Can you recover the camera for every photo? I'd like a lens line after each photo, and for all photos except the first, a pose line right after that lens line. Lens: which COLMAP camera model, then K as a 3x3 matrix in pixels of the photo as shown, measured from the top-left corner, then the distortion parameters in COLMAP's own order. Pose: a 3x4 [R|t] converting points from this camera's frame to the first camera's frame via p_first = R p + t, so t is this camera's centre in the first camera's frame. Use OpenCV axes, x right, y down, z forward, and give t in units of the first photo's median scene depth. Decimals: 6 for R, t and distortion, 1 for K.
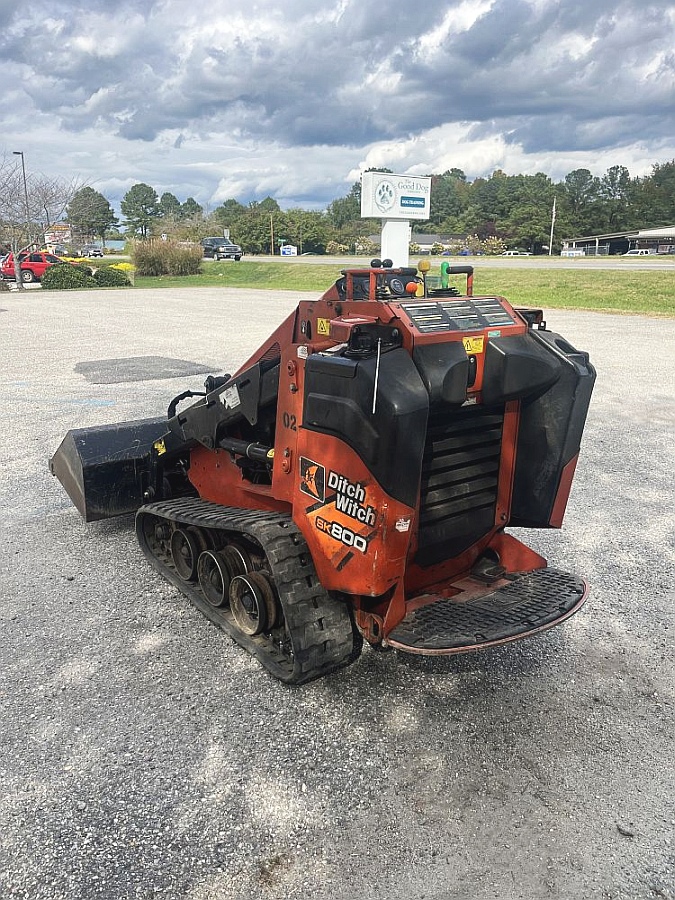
lens RADIAL K [[680.7, 0, 334.0], [0, 680.7, 447.5], [0, 0, 1]] dist [0.051281, -0.088419]
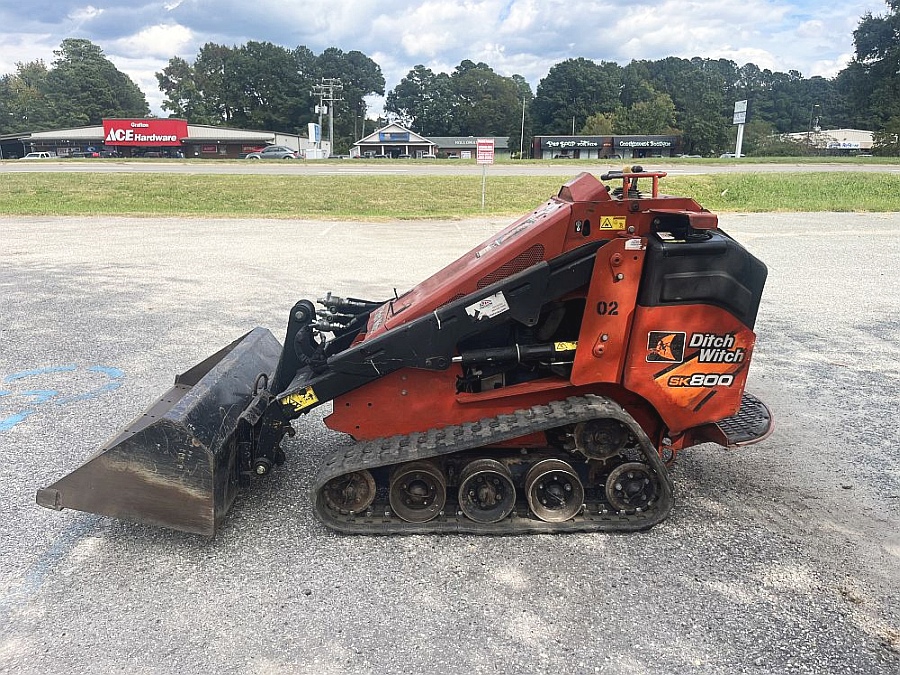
lens RADIAL K [[675.2, 0, 463.1], [0, 675.2, 348.0], [0, 0, 1]] dist [0.055948, -0.091913]
pose [[0.571529, -0.217197, 0.791315, -1.223351], [0.218151, 0.969849, 0.108641, -0.165258], [-0.791053, 0.110535, 0.601679, 0.580768]]
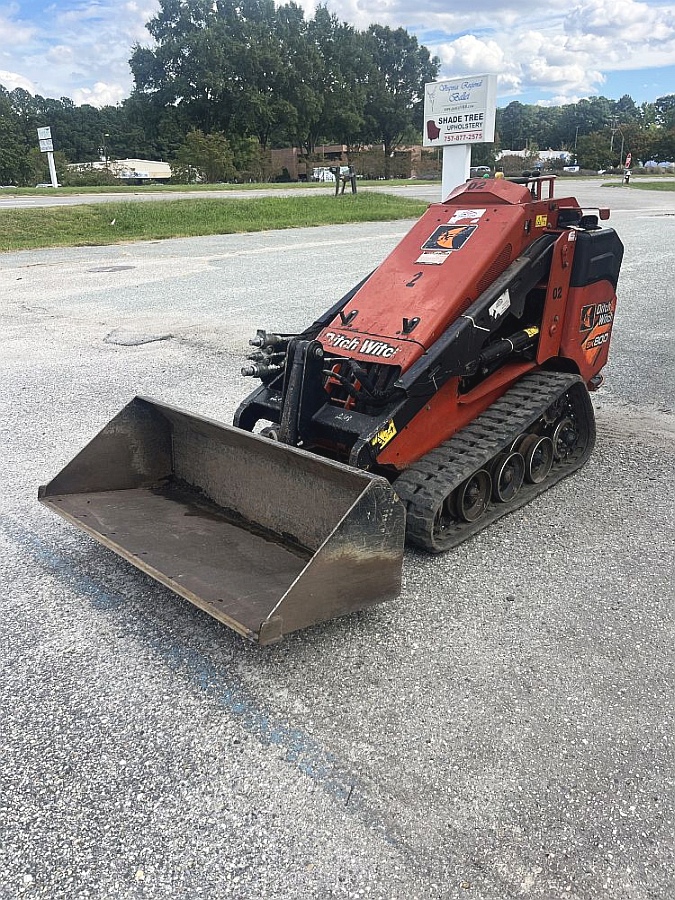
lens RADIAL K [[680.7, 0, 334.0], [0, 680.7, 447.5], [0, 0, 1]] dist [0.051281, -0.088419]
pose [[-0.167290, -0.348608, 0.922218, -1.502542], [0.286775, 0.877749, 0.383819, -0.465170], [-0.943278, 0.328678, -0.046867, 1.756216]]
